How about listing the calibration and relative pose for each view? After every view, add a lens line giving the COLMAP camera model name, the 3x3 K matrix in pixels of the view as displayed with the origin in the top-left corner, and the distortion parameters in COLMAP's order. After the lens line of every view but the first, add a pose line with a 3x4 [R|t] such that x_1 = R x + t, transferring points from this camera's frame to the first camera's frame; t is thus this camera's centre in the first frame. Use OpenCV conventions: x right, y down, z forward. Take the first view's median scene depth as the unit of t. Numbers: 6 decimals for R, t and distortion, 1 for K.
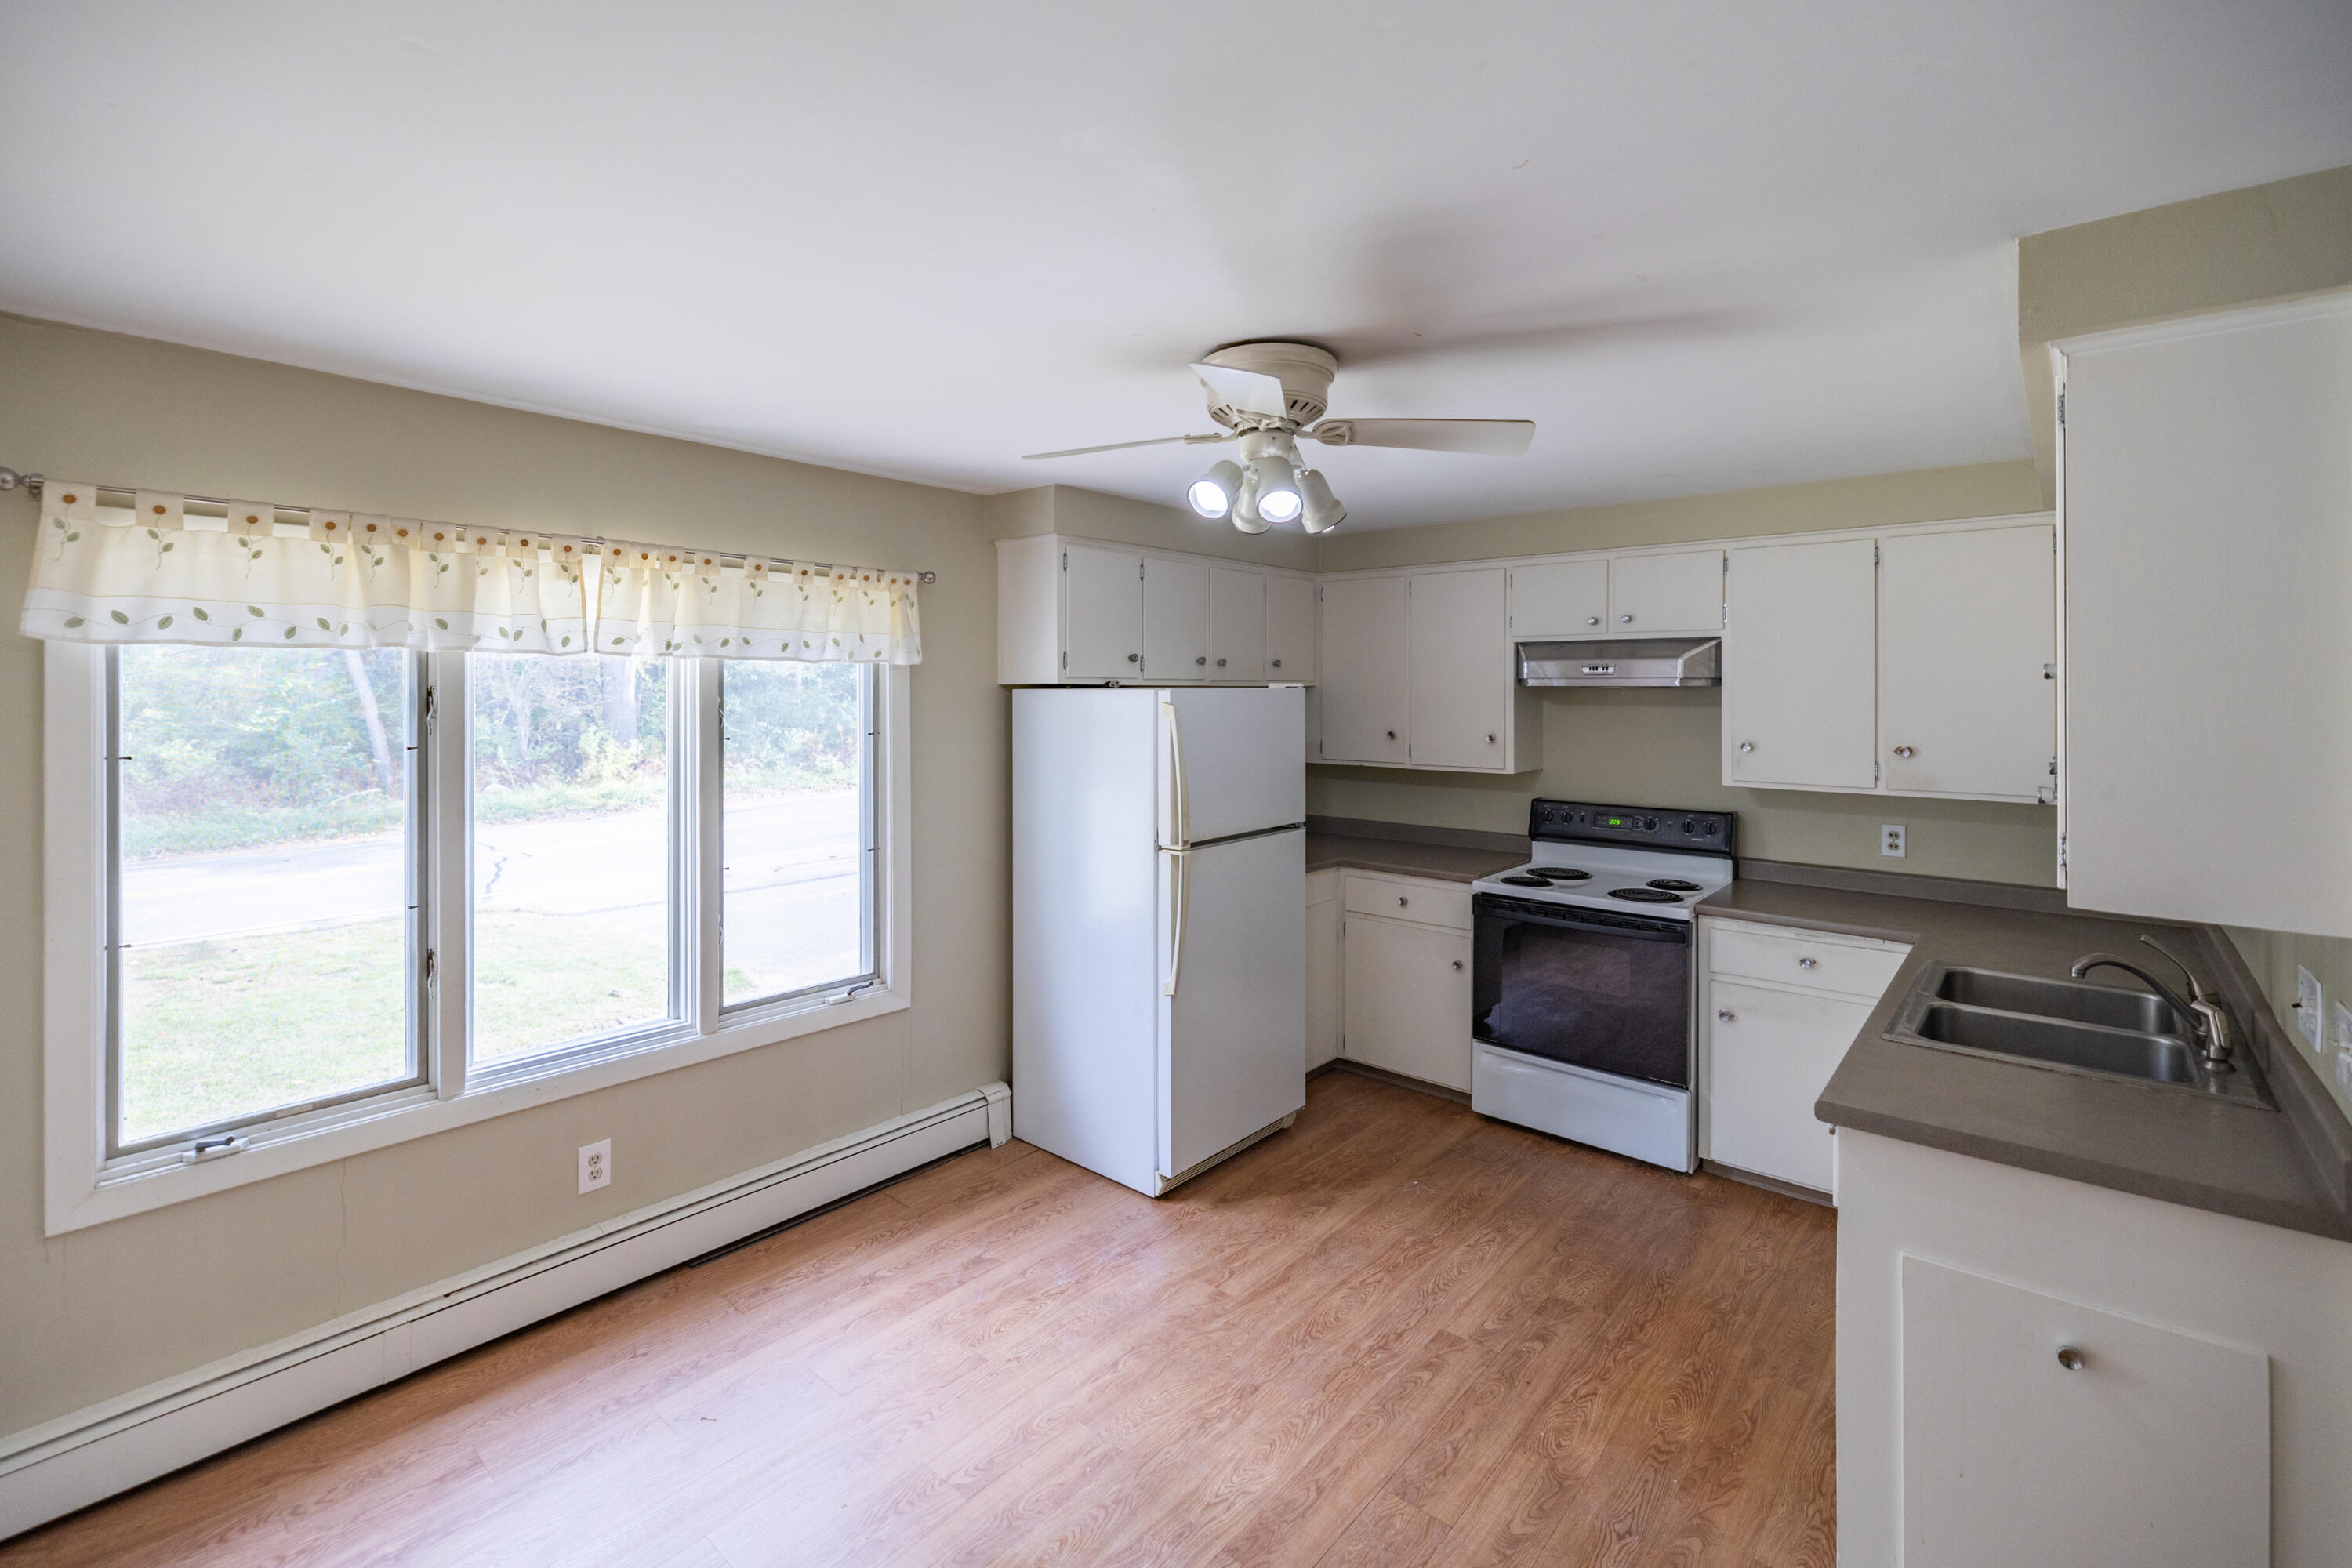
lens RADIAL K [[1039.2, 0, 1168.6], [0, 1039.2, 689.7], [0, 0, 1]] dist [0.001801, 0.000033]
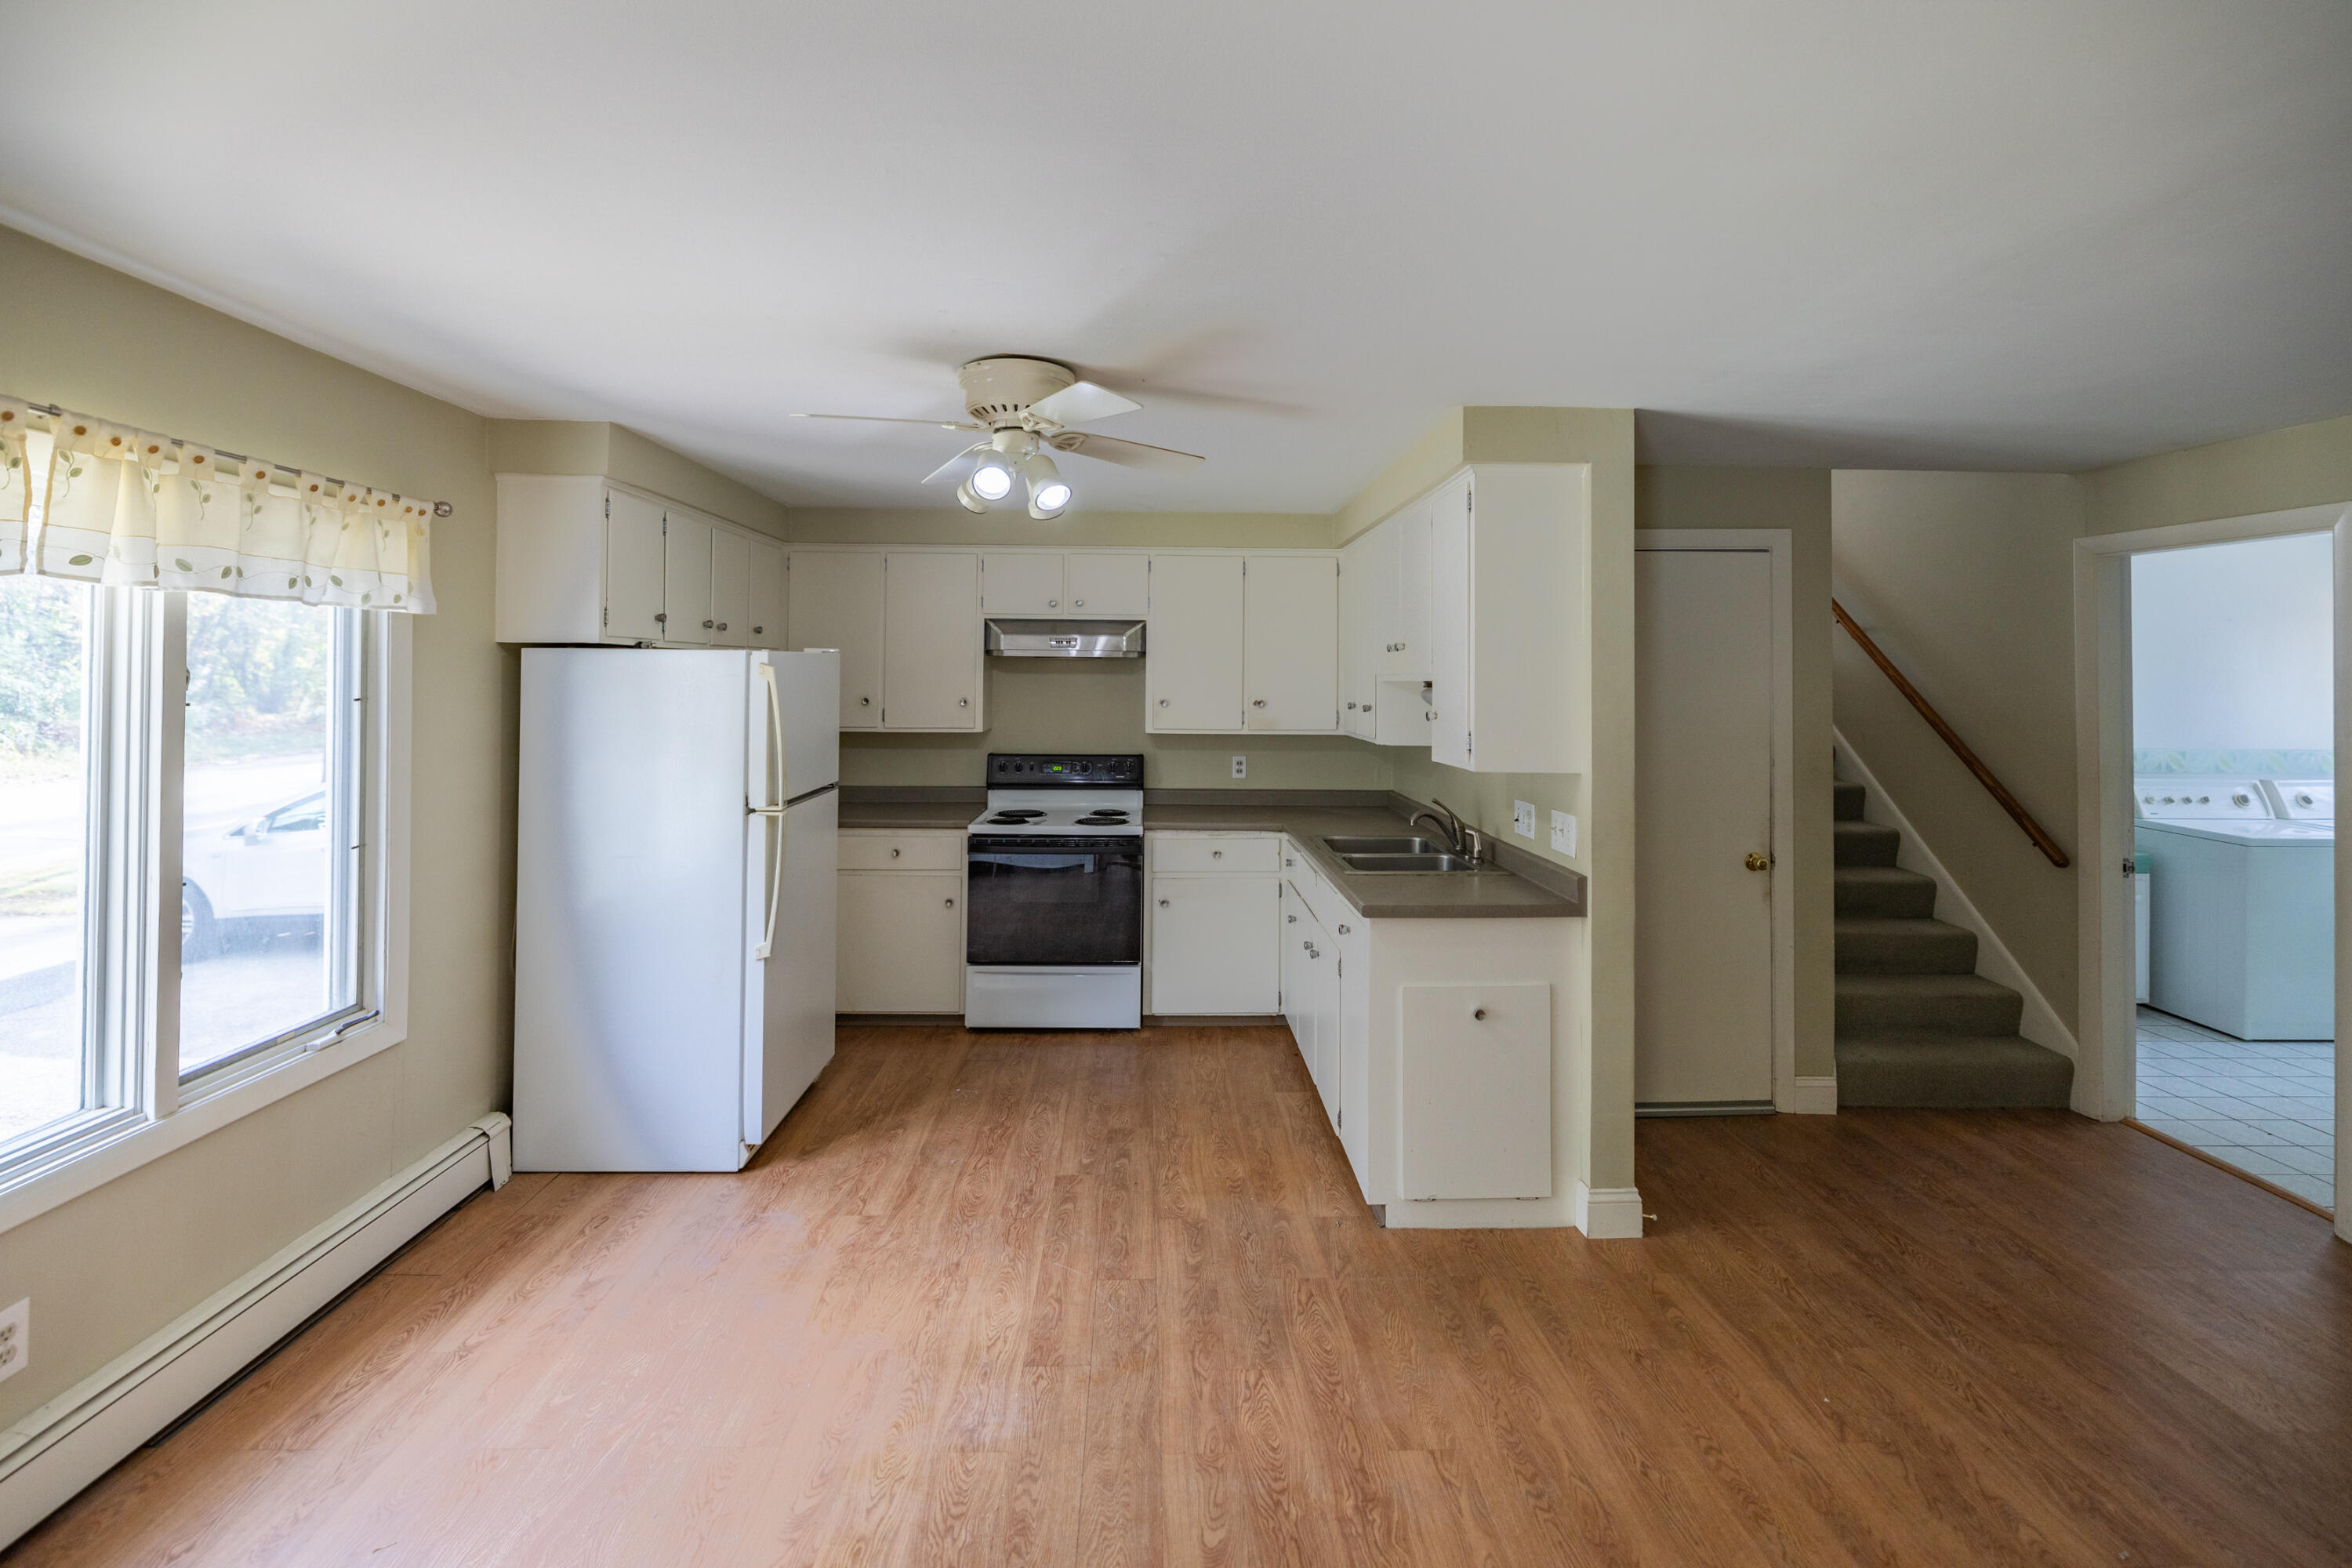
lens RADIAL K [[1042.7, 0, 1177.2], [0, 1042.7, 662.8], [0, 0, 1]] dist [0.001249, 0.000059]
pose [[0.735733, 0.012804, 0.677151, -0.364208], [-0.007114, 0.999912, -0.011178, 0.018904], [-0.677235, 0.003407, 0.735759, -0.001107]]
